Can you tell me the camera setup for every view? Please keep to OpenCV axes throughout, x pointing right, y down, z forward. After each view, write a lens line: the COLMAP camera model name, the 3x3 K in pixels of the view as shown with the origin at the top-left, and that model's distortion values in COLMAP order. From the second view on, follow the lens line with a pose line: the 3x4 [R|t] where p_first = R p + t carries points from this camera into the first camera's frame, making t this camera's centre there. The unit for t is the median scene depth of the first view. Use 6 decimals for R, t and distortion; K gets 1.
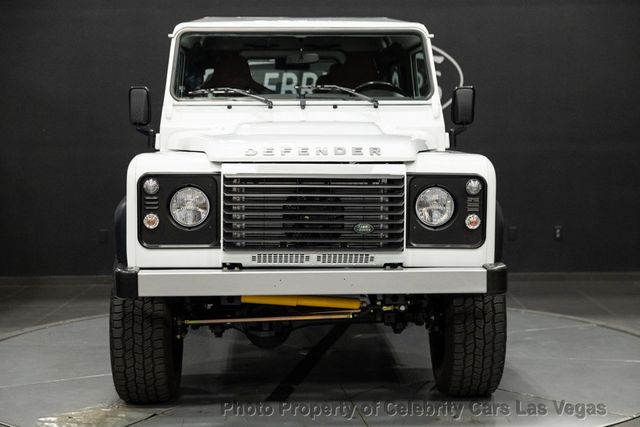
lens RADIAL K [[1101.7, 0, 320.0], [0, 1101.7, 213.4], [0, 0, 1]] dist [-0.076618, 0.000000]
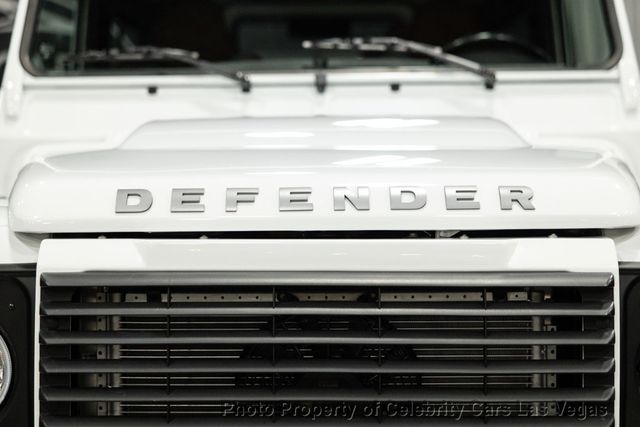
lens RADIAL K [[1315.3, 0, 320.3], [0, 1315.3, 213.1], [0, 0, 1]] dist [-0.055221, 0.000000]
pose [[0.998892, -0.004445, -0.046861, 0.010594], [0.003038, 0.999544, -0.030039, -0.040597], [0.046973, 0.029864, 0.998450, 0.611920]]
